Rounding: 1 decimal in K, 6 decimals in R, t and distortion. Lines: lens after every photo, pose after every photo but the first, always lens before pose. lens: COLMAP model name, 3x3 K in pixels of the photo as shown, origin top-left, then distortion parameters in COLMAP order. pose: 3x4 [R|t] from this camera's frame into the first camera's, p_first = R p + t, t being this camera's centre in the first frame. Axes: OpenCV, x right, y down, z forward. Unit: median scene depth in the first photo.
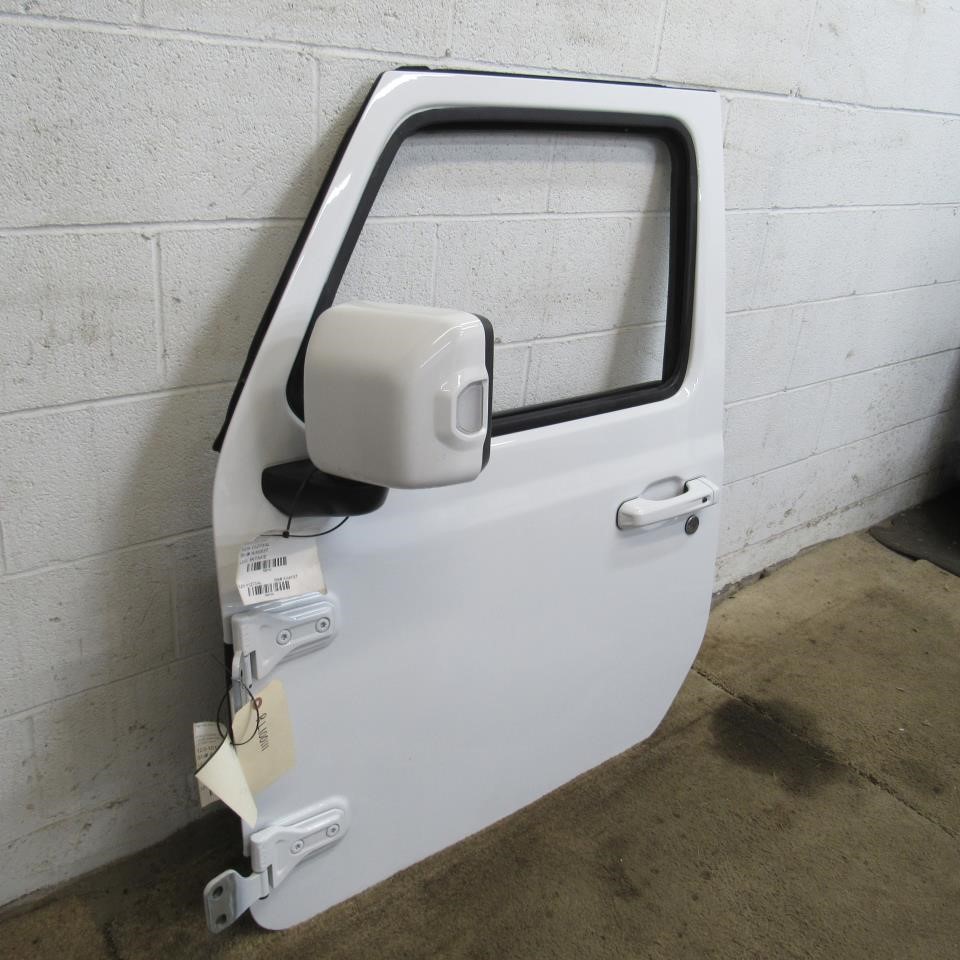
lens RADIAL K [[924.1, 0, 483.5], [0, 924.1, 477.7], [0, 0, 1]] dist [-0.021086, 0.000000]
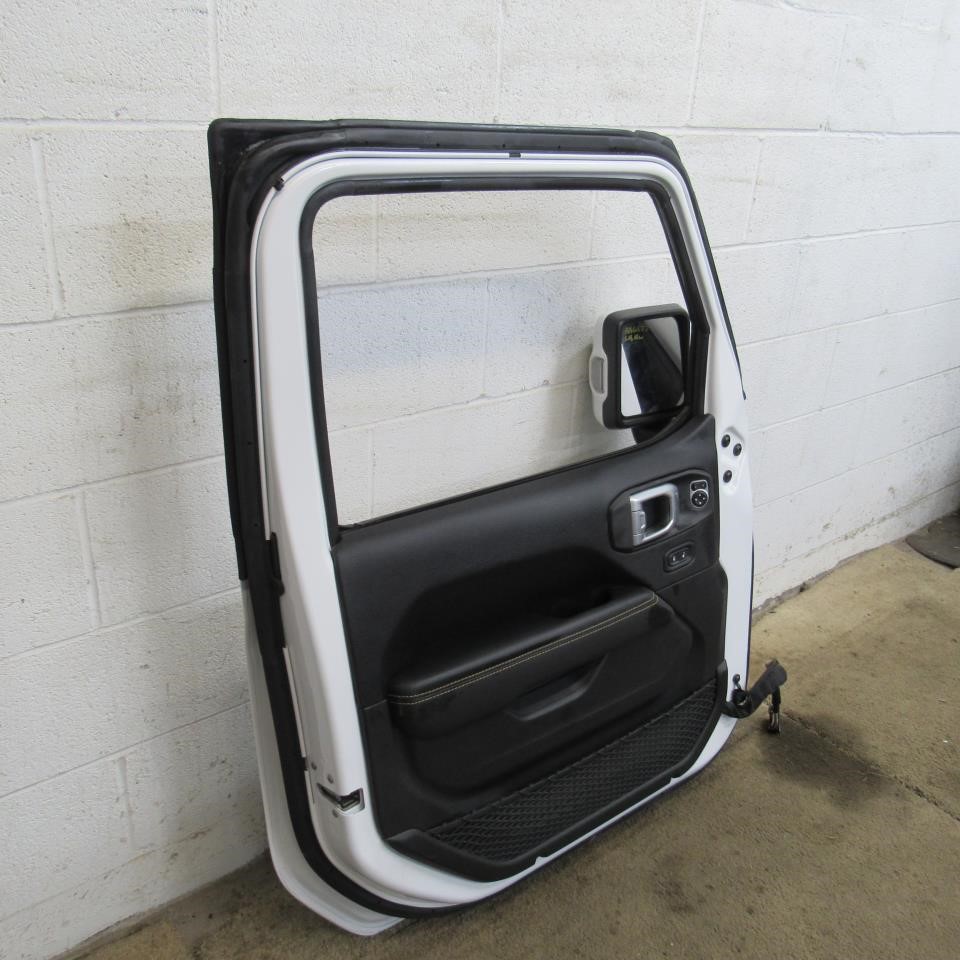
lens RADIAL K [[924.1, 0, 483.5], [0, 924.1, 477.7], [0, 0, 1]] dist [-0.021086, 0.000000]
pose [[0.999204, -0.027751, -0.028652, -0.030250], [0.027772, 0.999614, 0.000312, -0.046843], [0.028632, -0.001108, 0.999589, -0.050972]]
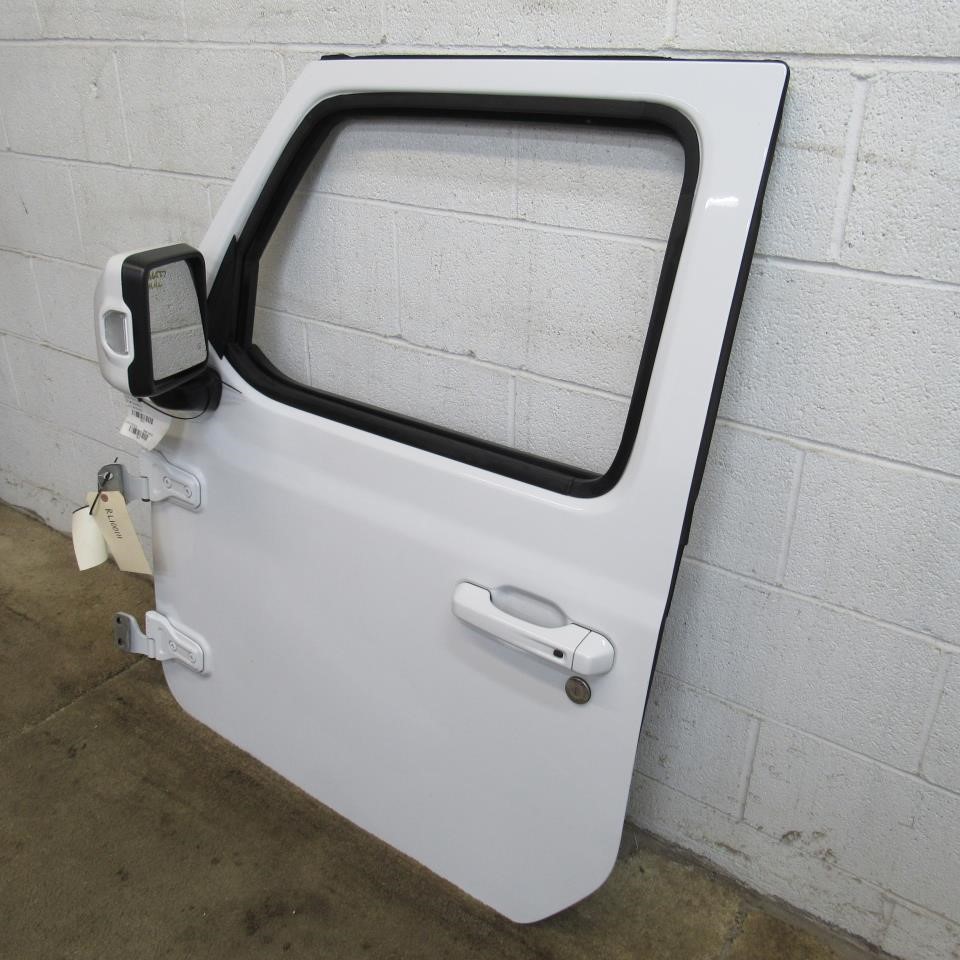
lens RADIAL K [[924.1, 0, 479.3], [0, 924.1, 477.2], [0, 0, 1]] dist [-0.021086, 0.000000]
pose [[0.247794, 0.342747, -0.906158, 0.950875], [-0.378255, 0.895320, 0.235211, -0.276951], [0.891920, 0.284475, 0.351501, 0.784635]]
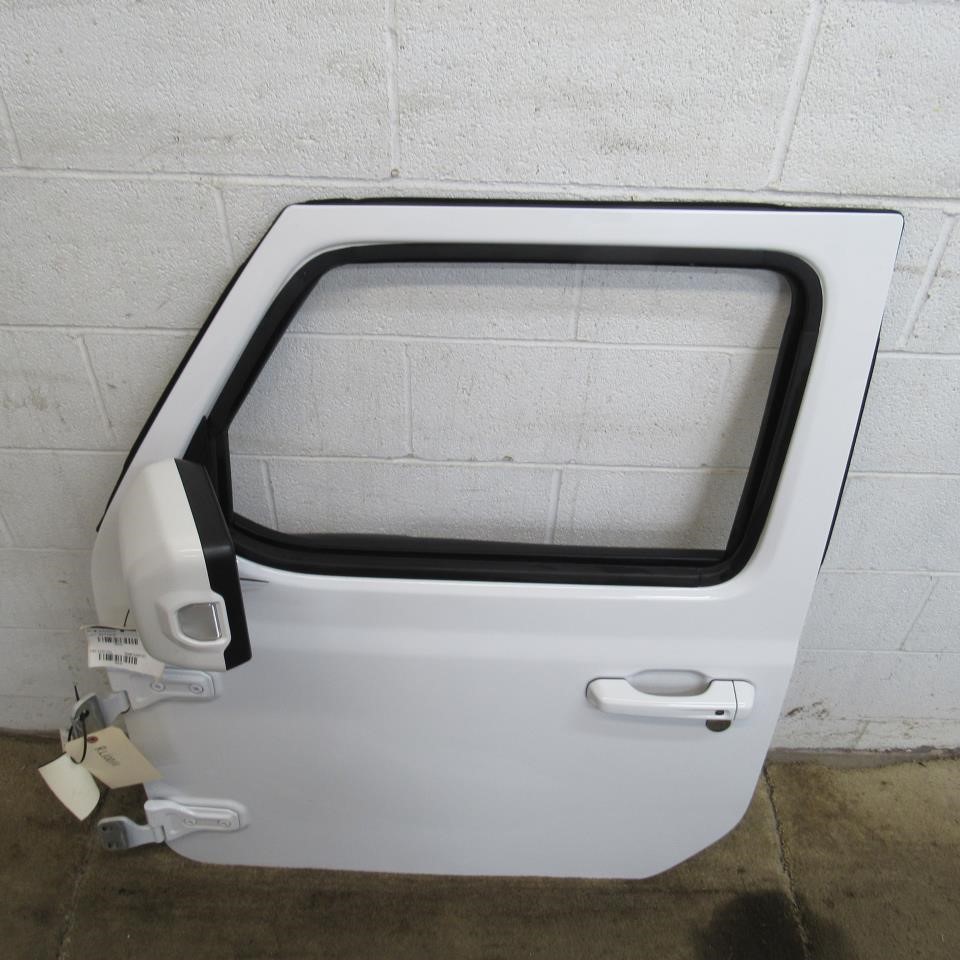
lens RADIAL K [[924.1, 0, 480.6], [0, 924.1, 478.9], [0, 0, 1]] dist [-0.021086, 0.000000]
pose [[0.764355, 0.378331, -0.522137, 0.497547], [-0.223649, 0.915057, 0.335635, -0.453230], [0.604767, -0.139769, 0.784042, 0.322263]]
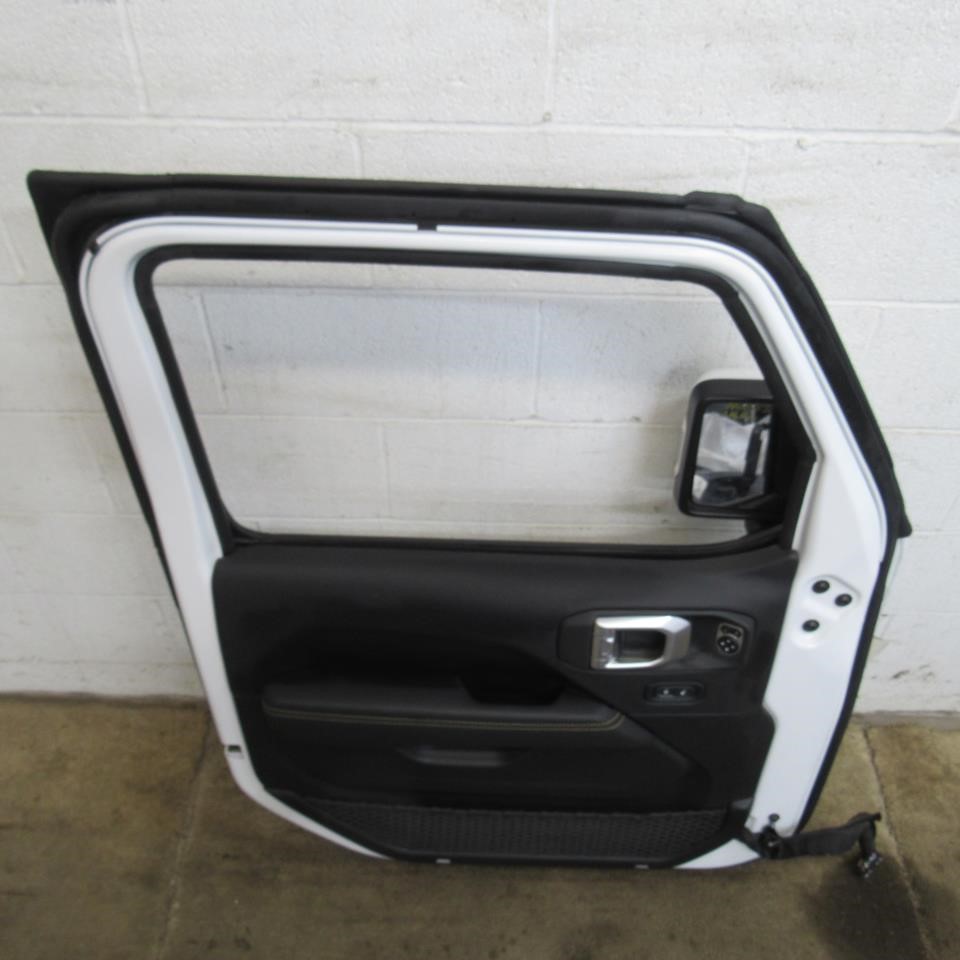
lens RADIAL K [[924.1, 0, 479.4], [0, 924.1, 481.5], [0, 0, 1]] dist [-0.021086, 0.000000]
pose [[0.757702, 0.400304, -0.515408, 0.393260], [-0.210601, 0.897507, 0.387465, -0.425442], [0.617686, -0.185038, 0.764347, 0.284239]]
